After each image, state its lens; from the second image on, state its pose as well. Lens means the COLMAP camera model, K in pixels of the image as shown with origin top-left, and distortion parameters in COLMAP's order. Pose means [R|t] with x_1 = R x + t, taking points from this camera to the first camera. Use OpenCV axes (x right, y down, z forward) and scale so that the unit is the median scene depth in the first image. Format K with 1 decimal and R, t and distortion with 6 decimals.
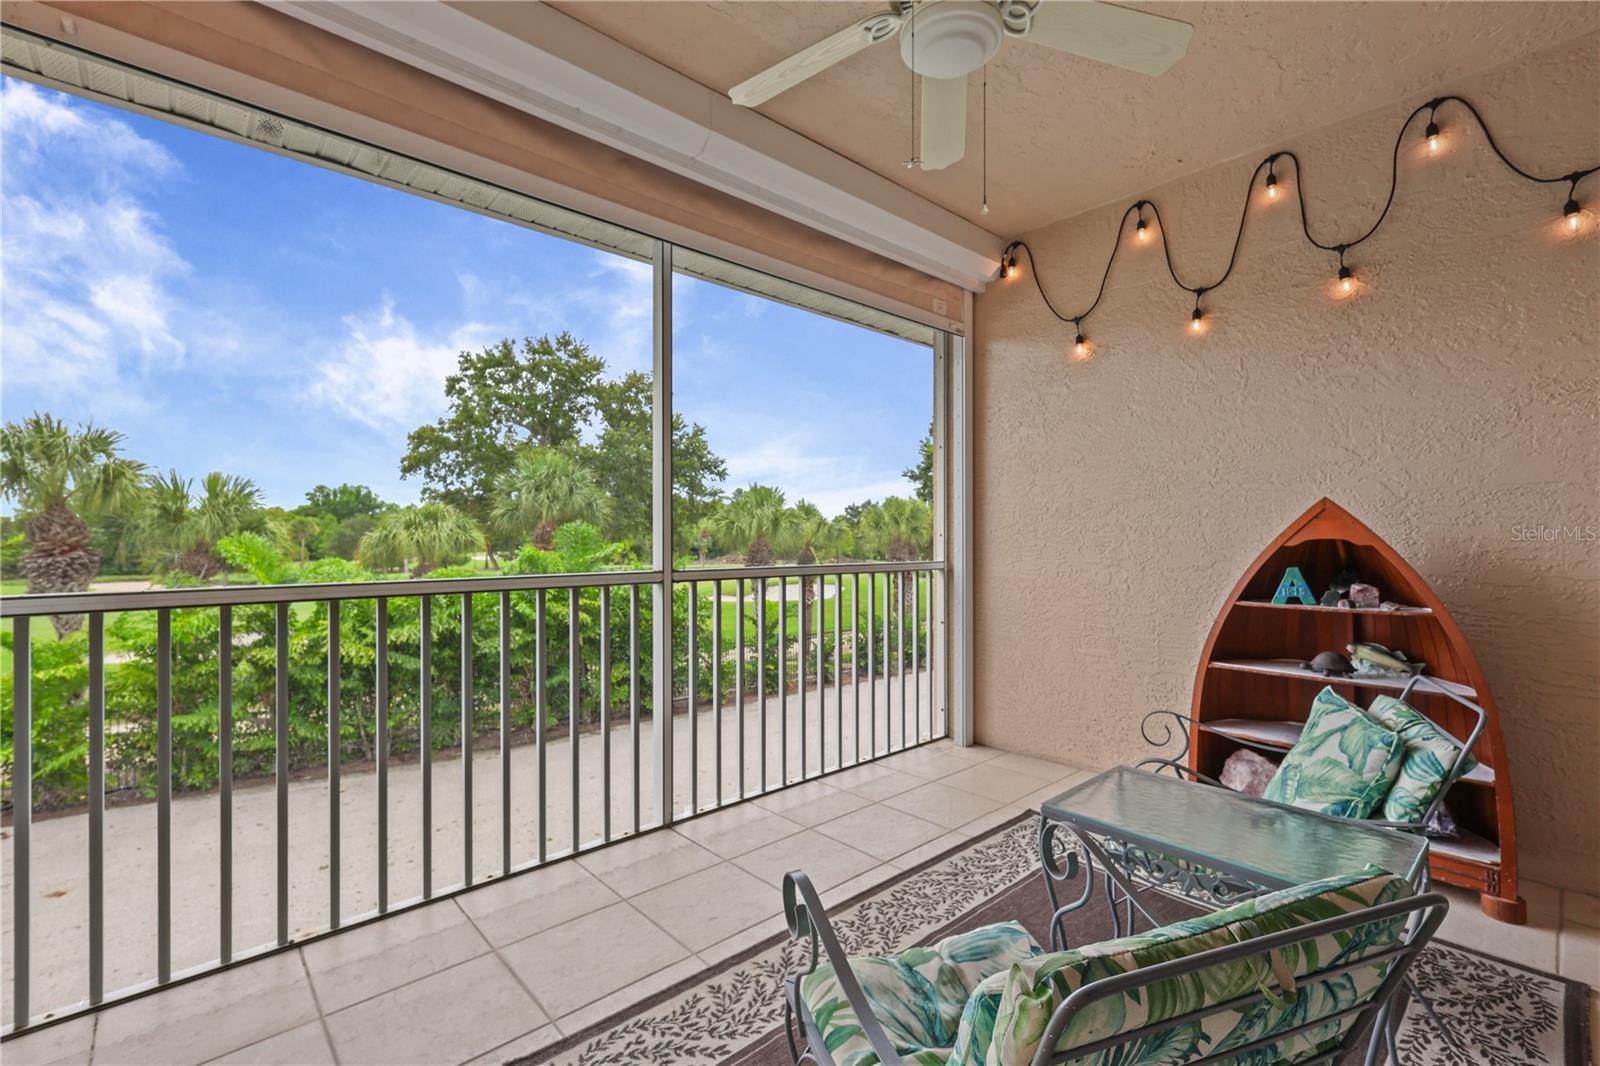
lens RADIAL K [[703.0, 0, 802.9], [0, 703.0, 531.7], [0, 0, 1]] dist [0.001700, -0.000086]
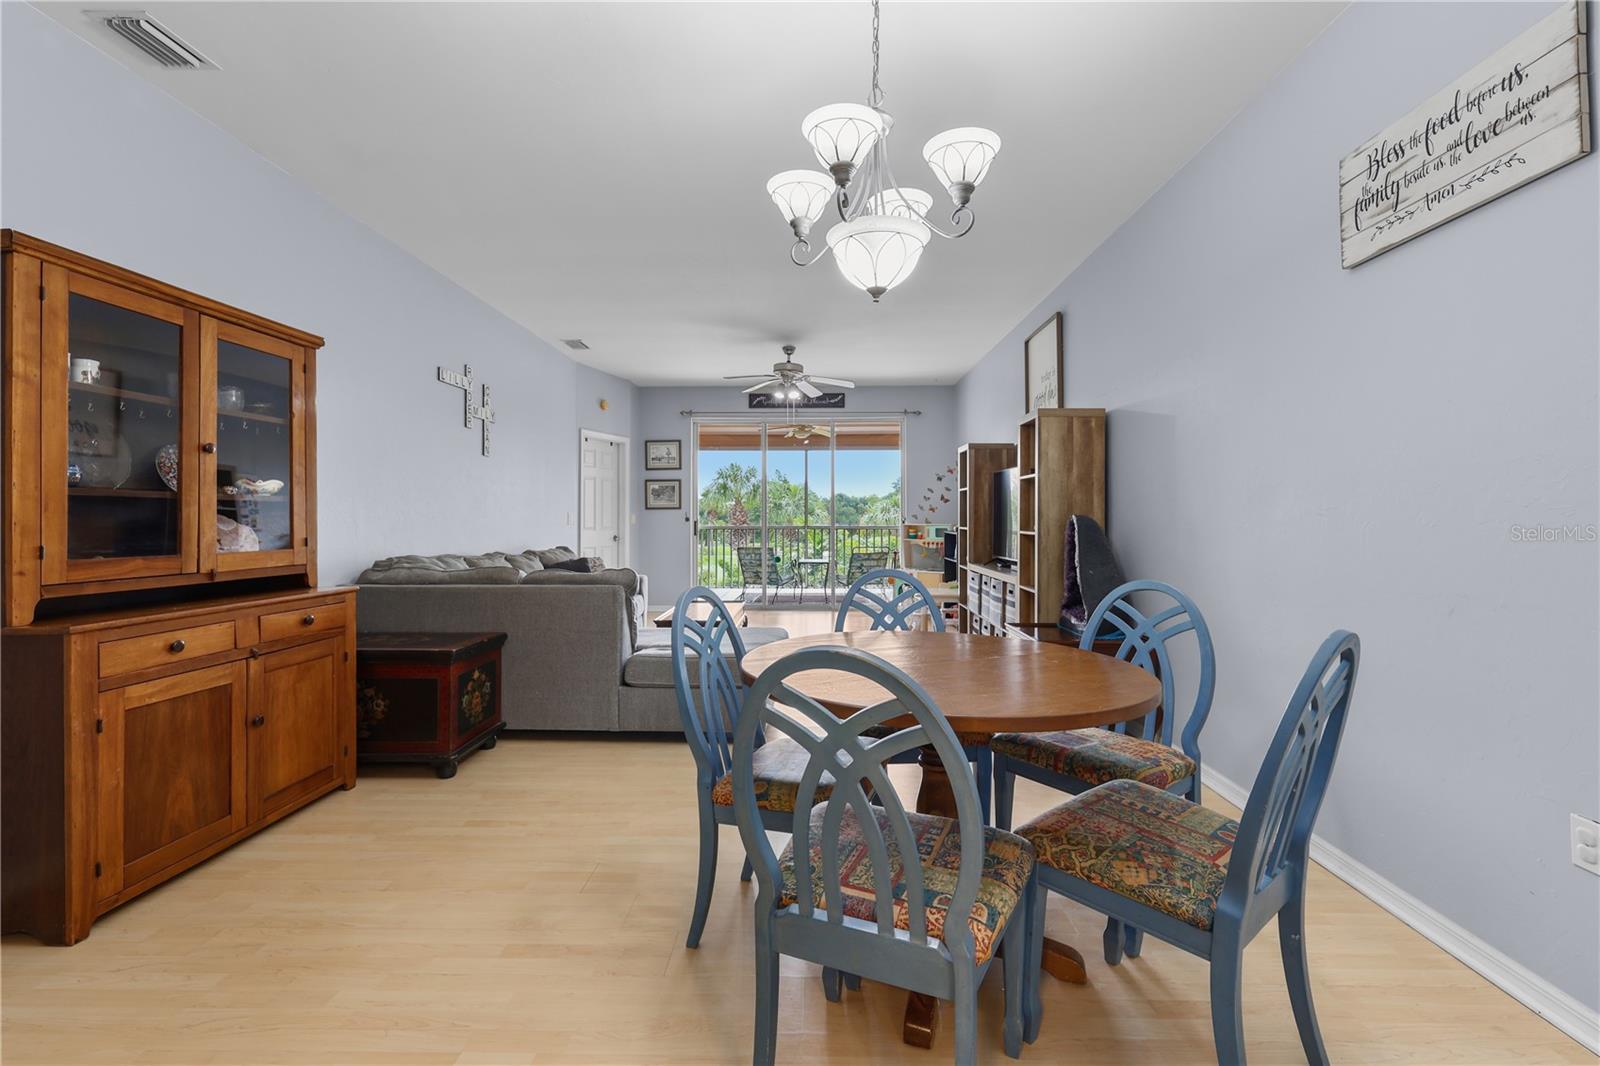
lens RADIAL K [[708.5, 0, 801.3], [0, 708.5, 514.5], [0, 0, 1]] dist [0.002818, -0.000581]
pose [[0.726857, -0.001643, -0.686787, 0.615636], [0.003831, 0.999991, 0.001661, -0.004547], [0.686778, -0.003838, 0.726857, -0.474108]]
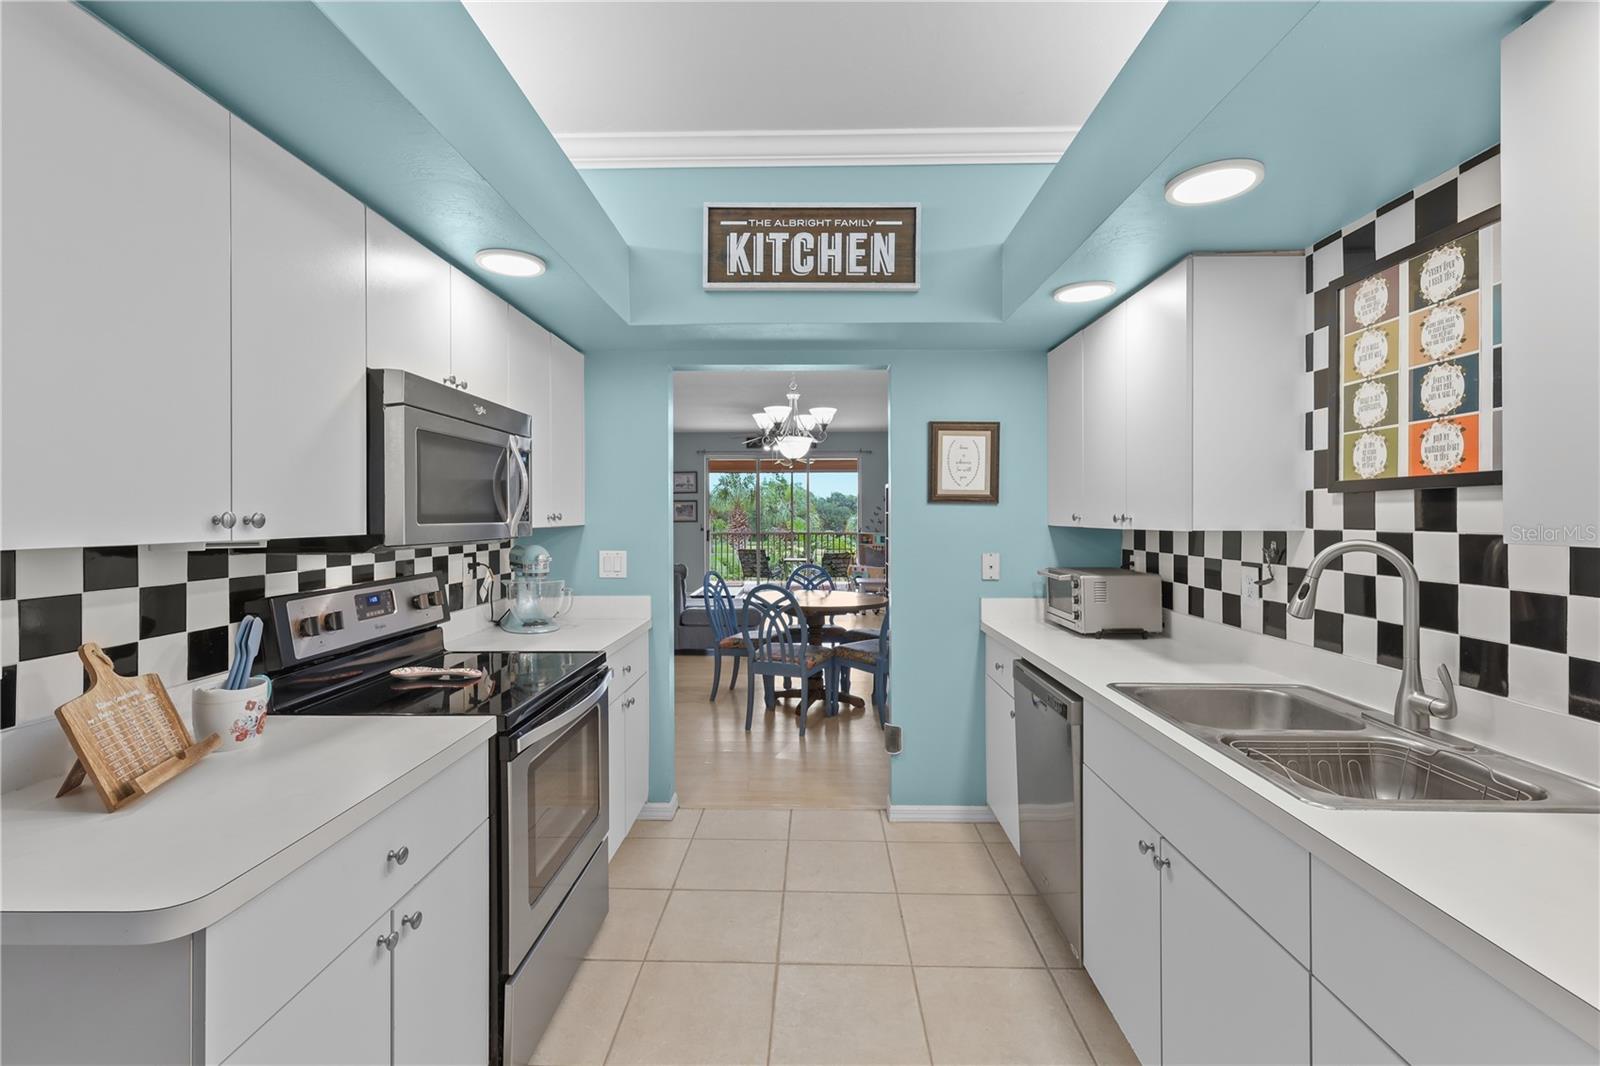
lens RADIAL K [[711.3, 0, 799.2], [0, 711.3, 516.5], [0, 0, 1]] dist [-0.000116, -0.000028]
pose [[0.726036, 0.001461, -0.687656, 0.816223], [0.004993, 0.999960, 0.007395, -0.023430], [0.687639, -0.008803, 0.725999, -0.655930]]
